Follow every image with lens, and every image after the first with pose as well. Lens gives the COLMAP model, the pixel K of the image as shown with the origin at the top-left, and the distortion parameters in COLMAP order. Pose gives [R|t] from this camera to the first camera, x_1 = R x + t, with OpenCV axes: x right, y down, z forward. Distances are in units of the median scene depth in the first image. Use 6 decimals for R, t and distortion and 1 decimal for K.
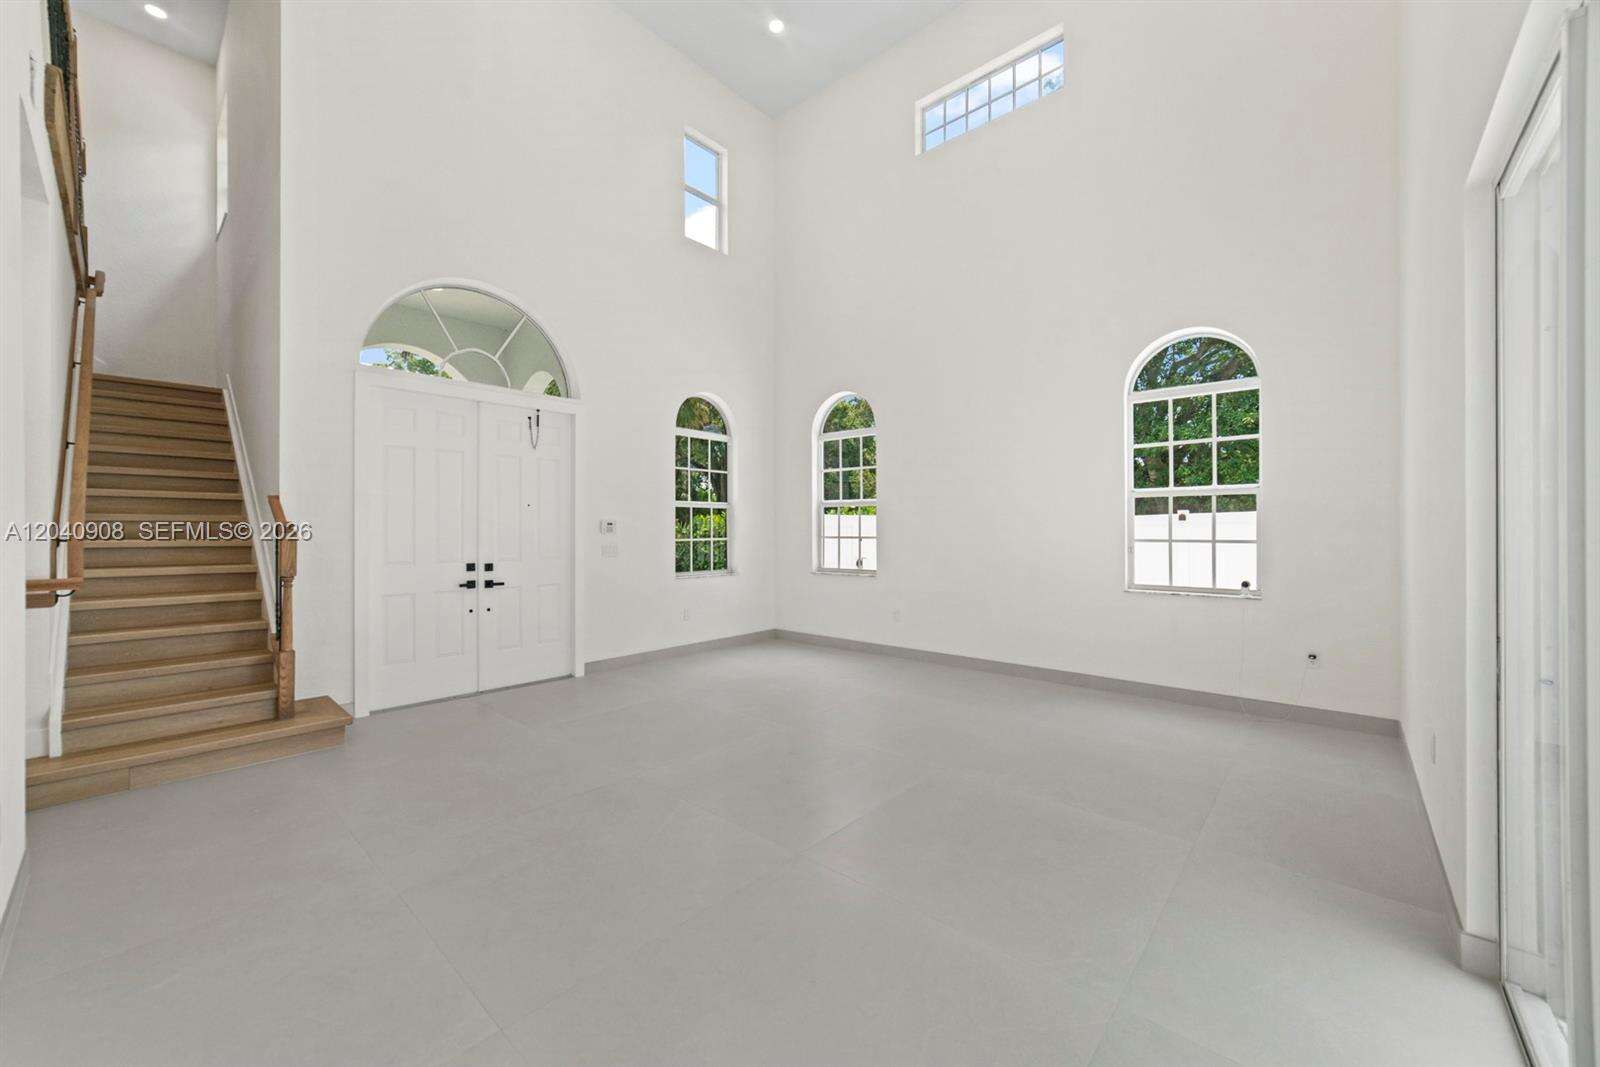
lens RADIAL K [[612.1, 0, 793.6], [0, 612.1, 527.8], [0, 0, 1]] dist [0.000992, 0.000030]
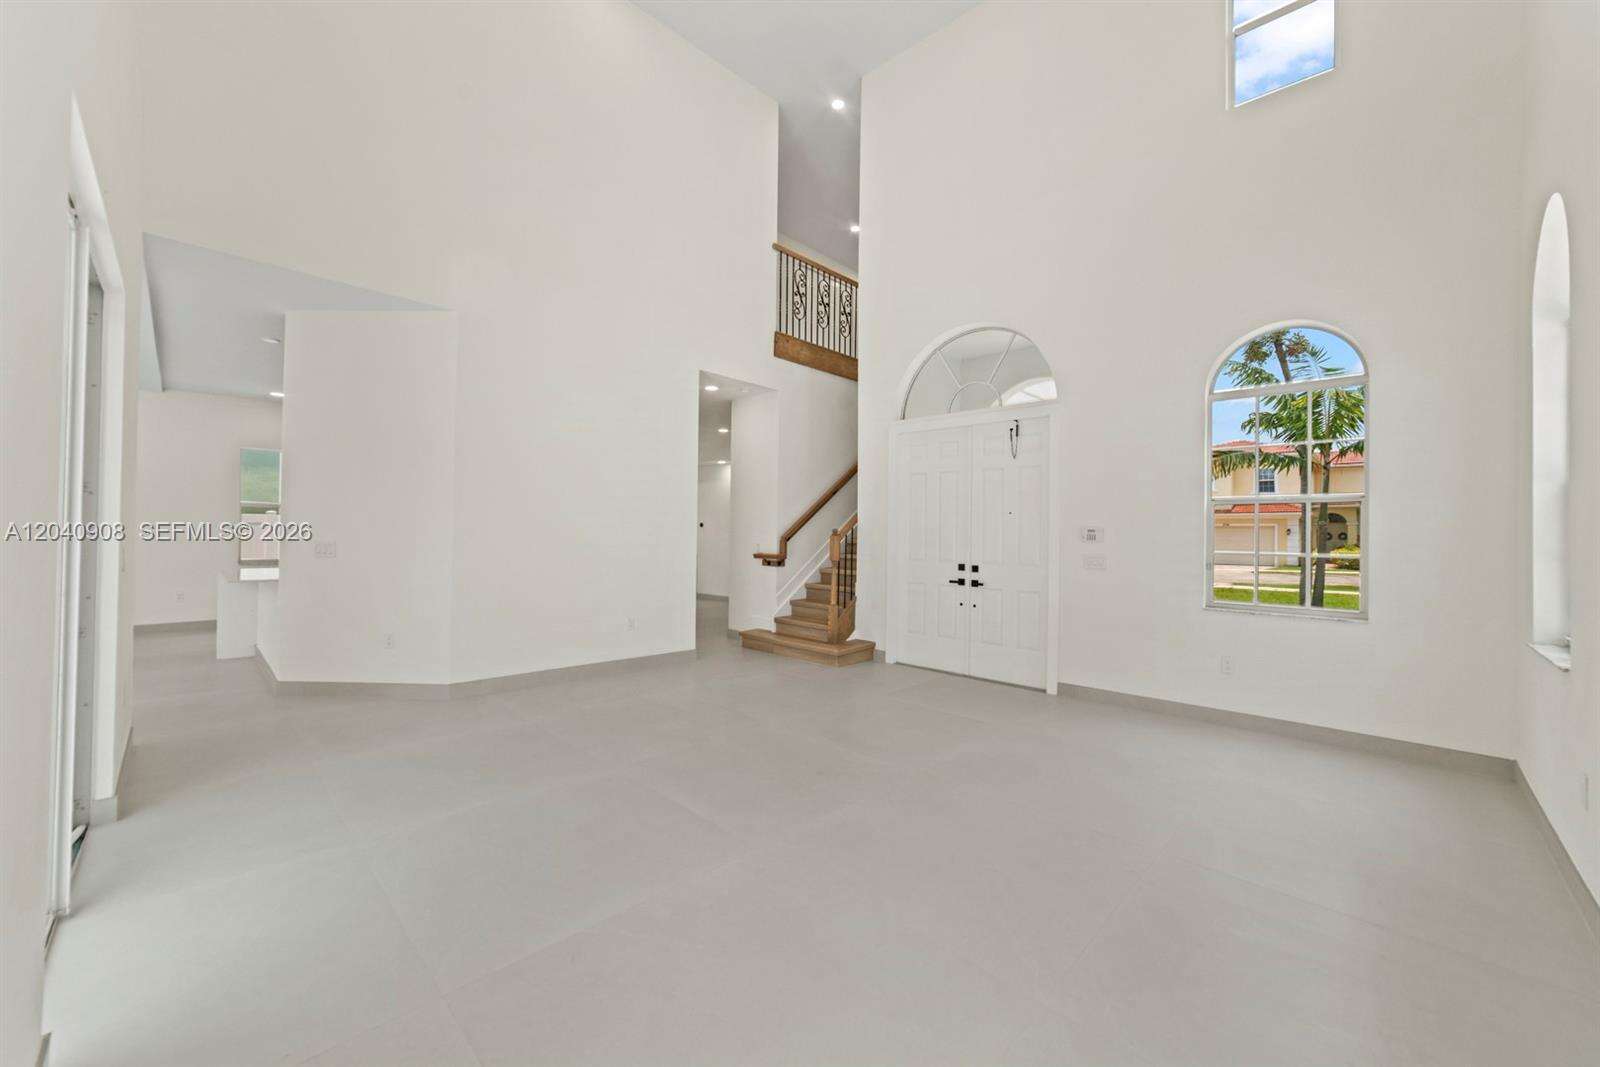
lens RADIAL K [[612.1, 0, 798.6], [0, 612.1, 533.2], [0, 0, 1]] dist [0.000992, 0.000030]
pose [[-0.029618, -0.004478, -0.999551, 0.660279], [-0.014031, 0.999893, -0.004064, 0.007449], [0.999463, 0.013904, -0.029677, 0.708883]]
